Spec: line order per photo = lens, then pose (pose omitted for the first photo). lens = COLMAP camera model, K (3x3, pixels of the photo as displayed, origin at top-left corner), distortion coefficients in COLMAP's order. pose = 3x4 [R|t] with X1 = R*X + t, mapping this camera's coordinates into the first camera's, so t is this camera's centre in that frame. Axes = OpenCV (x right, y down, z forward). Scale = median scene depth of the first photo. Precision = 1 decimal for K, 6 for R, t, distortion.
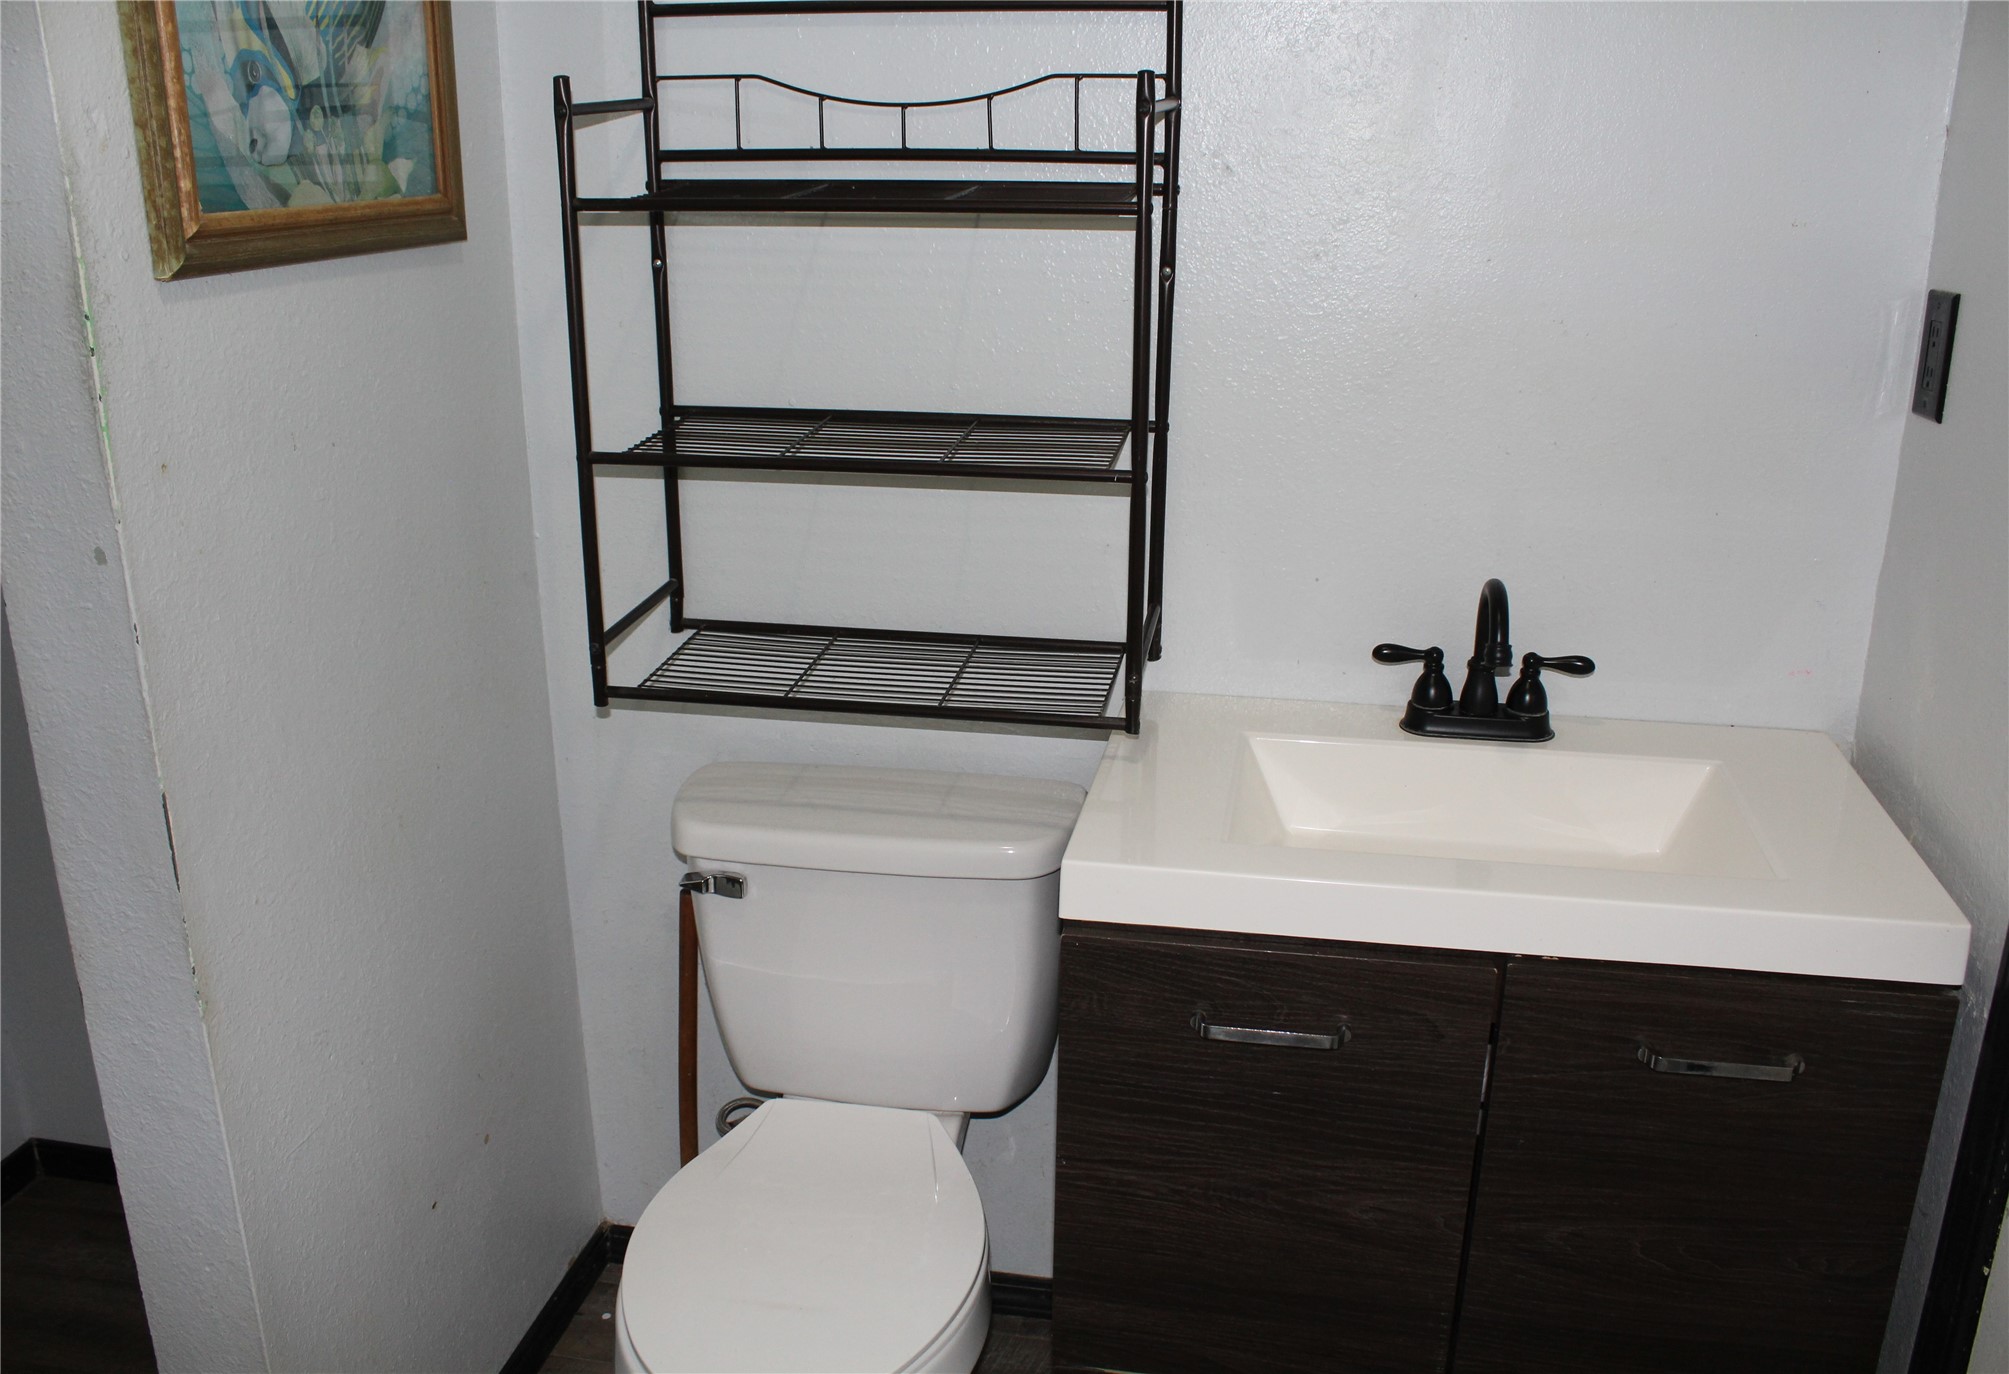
lens RADIAL K [[1719.9, 0, 1004.5], [0, 1719.9, 687.0], [0, 0, 1]] dist [-0.161246, 0.141571]
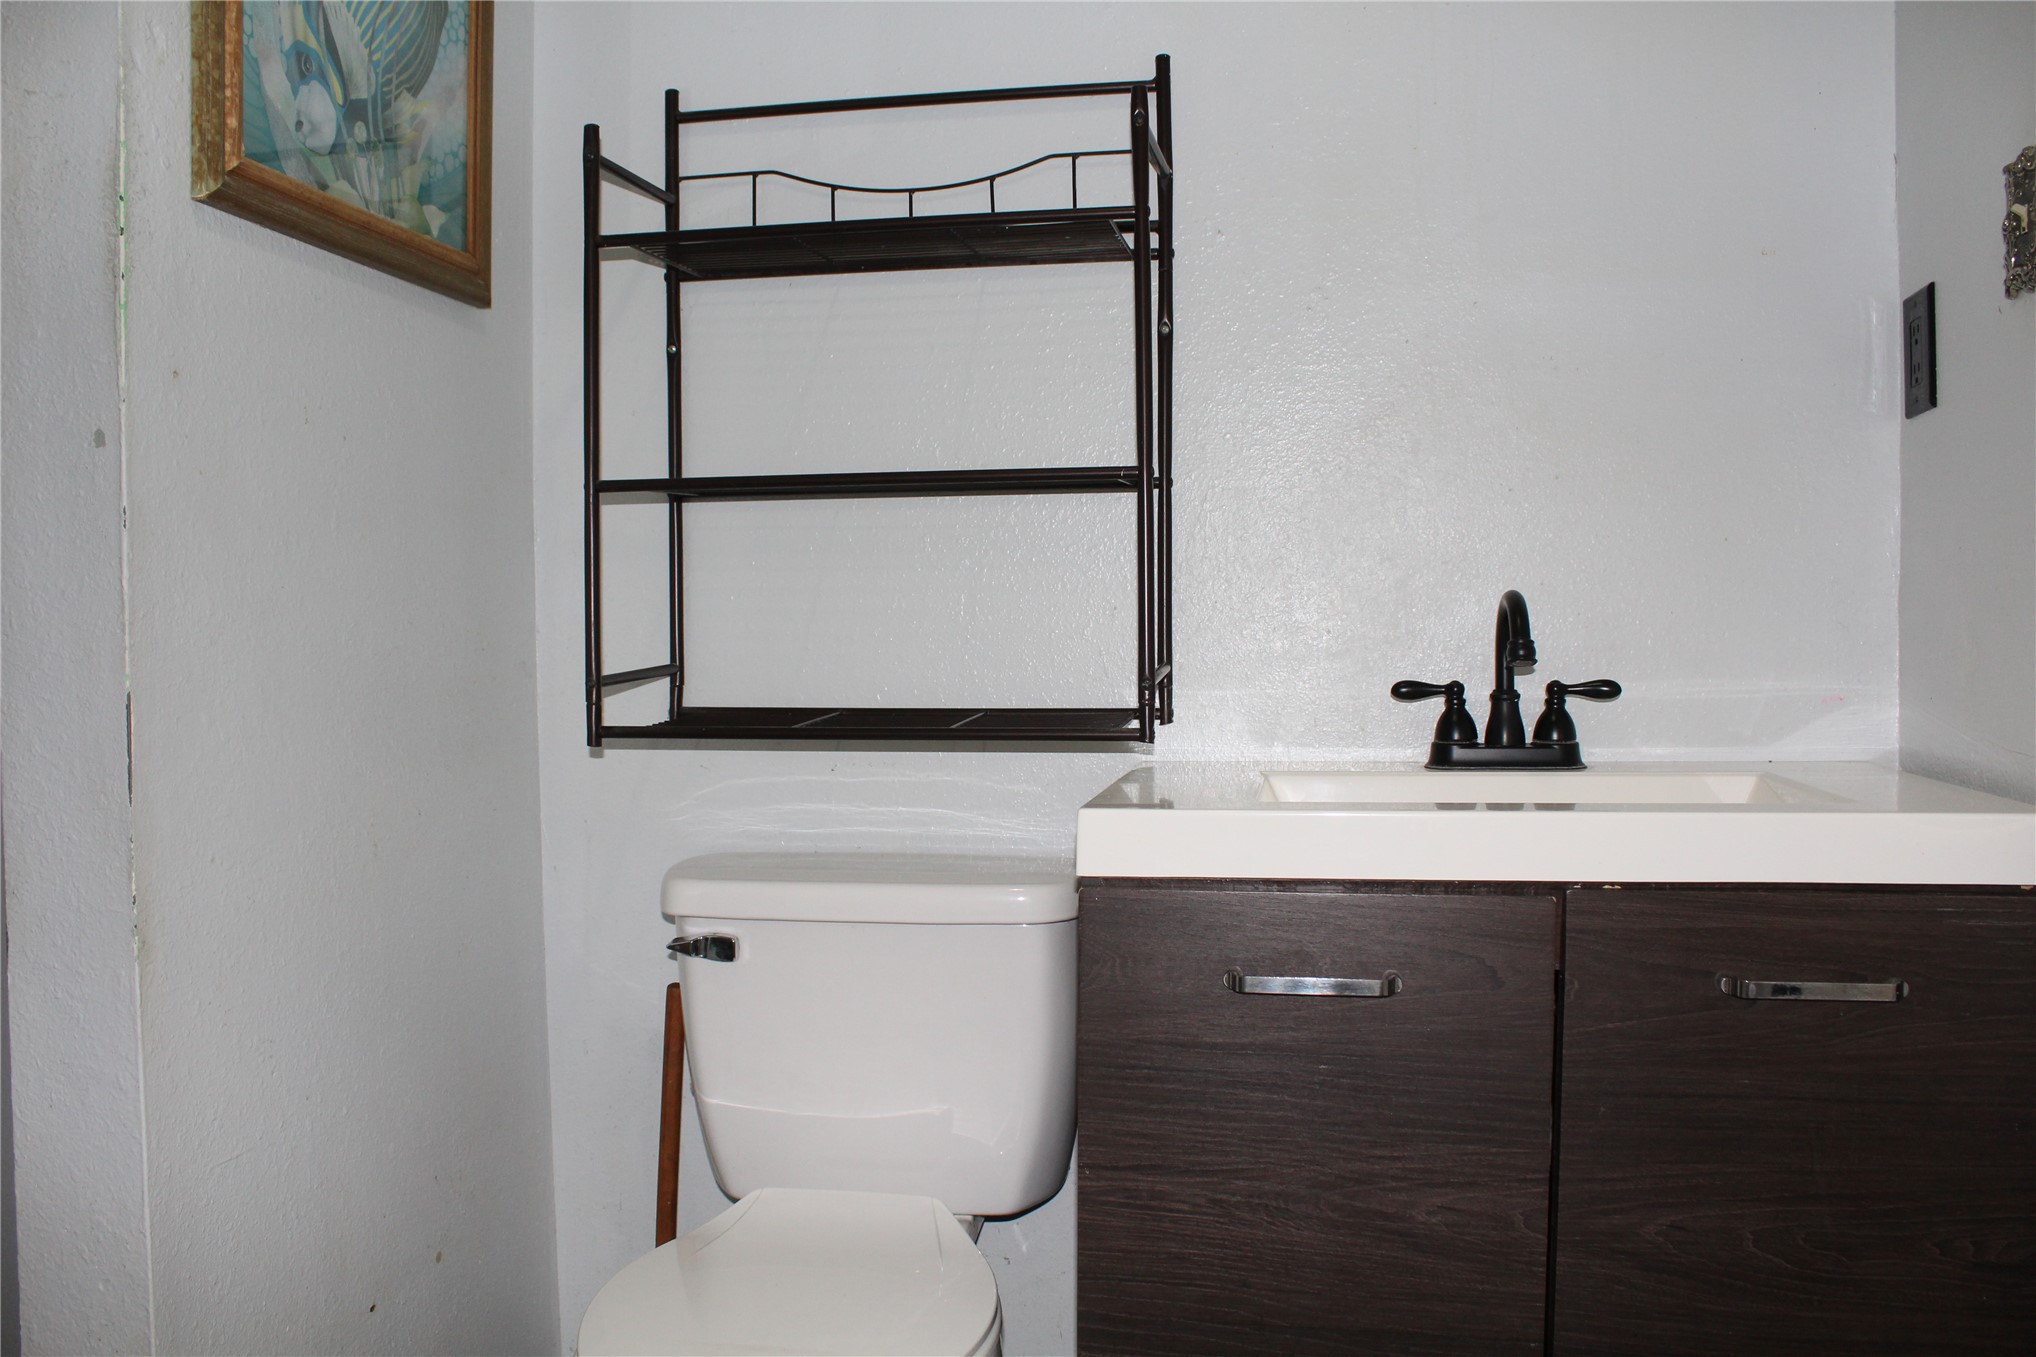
lens RADIAL K [[1703.4, 0, 997.2], [0, 1703.4, 678.0], [0, 0, 1]] dist [-0.167947, 0.149999]
pose [[0.999927, -0.011350, -0.004259, -0.005101], [0.009610, 0.956299, -0.292231, 0.290272], [0.007389, 0.292169, 0.956338, 0.090654]]
